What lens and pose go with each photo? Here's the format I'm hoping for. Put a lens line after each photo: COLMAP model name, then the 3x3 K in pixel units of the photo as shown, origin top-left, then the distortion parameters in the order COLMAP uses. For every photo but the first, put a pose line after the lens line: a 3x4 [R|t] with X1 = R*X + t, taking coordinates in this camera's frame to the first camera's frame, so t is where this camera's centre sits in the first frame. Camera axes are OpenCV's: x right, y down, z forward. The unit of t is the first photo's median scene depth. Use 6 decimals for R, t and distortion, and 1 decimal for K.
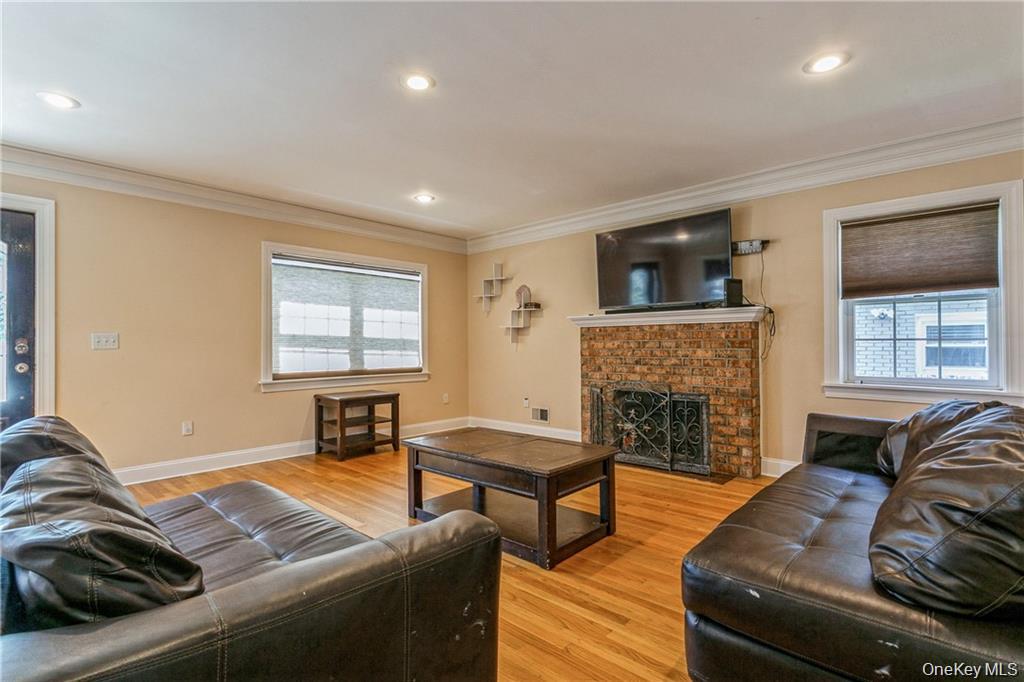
lens RADIAL K [[488.7, 0, 512.3], [0, 488.7, 338.4], [0, 0, 1]] dist [0.004859, 0.000667]
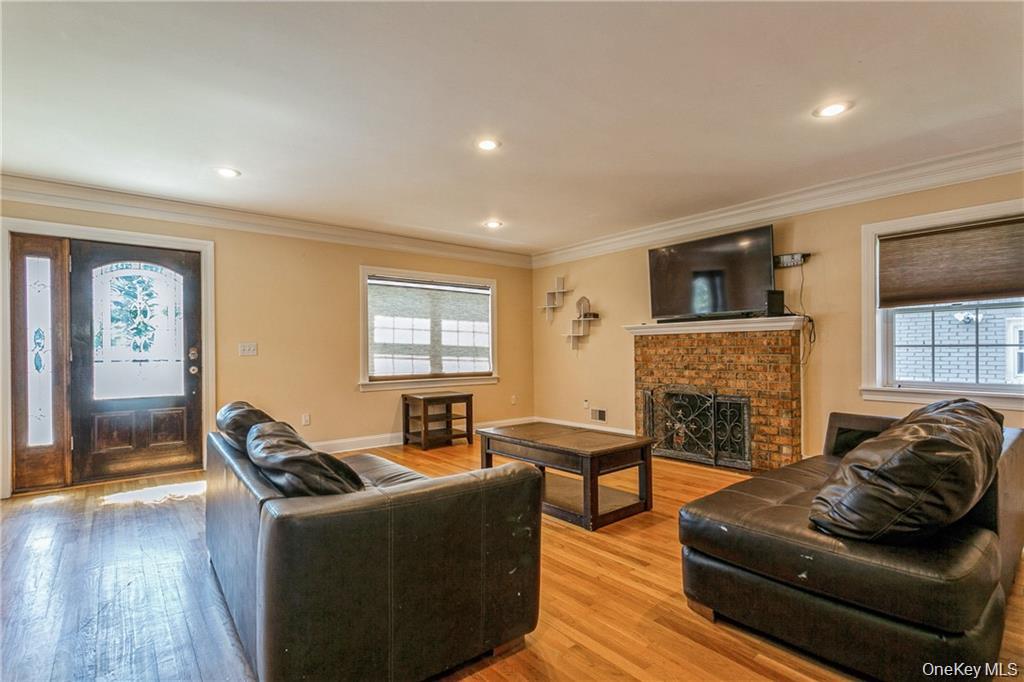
lens RADIAL K [[492.3, 0, 513.6], [0, 492.3, 348.6], [0, 0, 1]] dist [0.004048, 0.001268]
pose [[0.990313, -0.002941, -0.138823, 0.030540], [0.004079, 0.999960, 0.007918, -0.003739], [0.138794, -0.008408, 0.990286, -0.160328]]
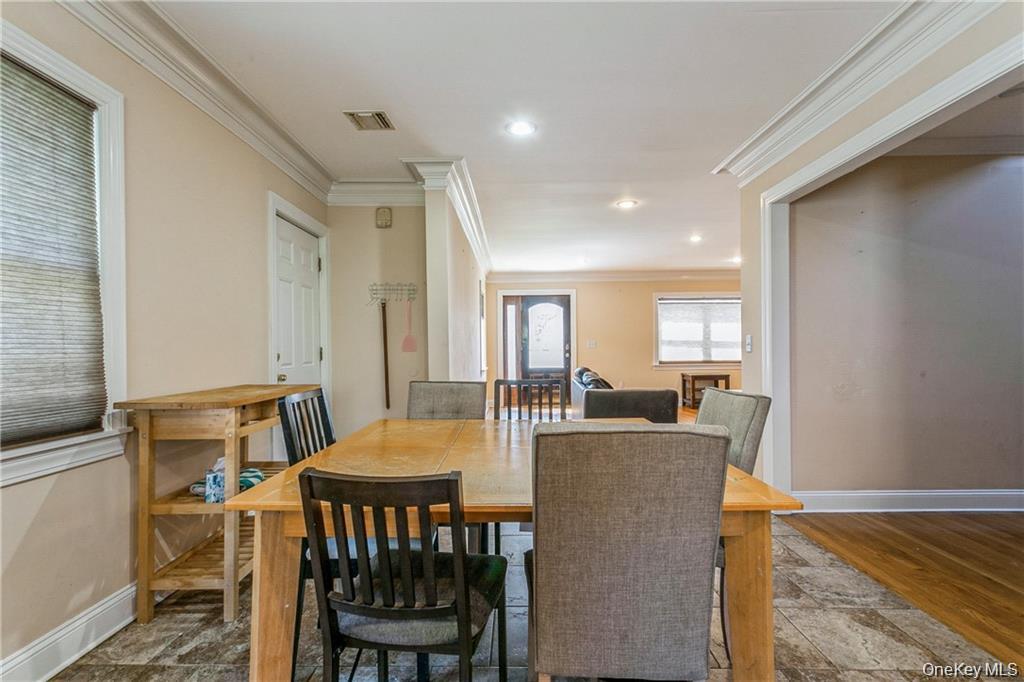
lens RADIAL K [[492.3, 0, 513.6], [0, 492.3, 348.6], [0, 0, 1]] dist [0.004048, 0.001268]
pose [[0.678812, 0.001756, -0.734310, 0.623122], [0.014874, 0.999759, 0.016141, -0.017860], [0.734162, -0.021879, 0.678622, -0.839493]]
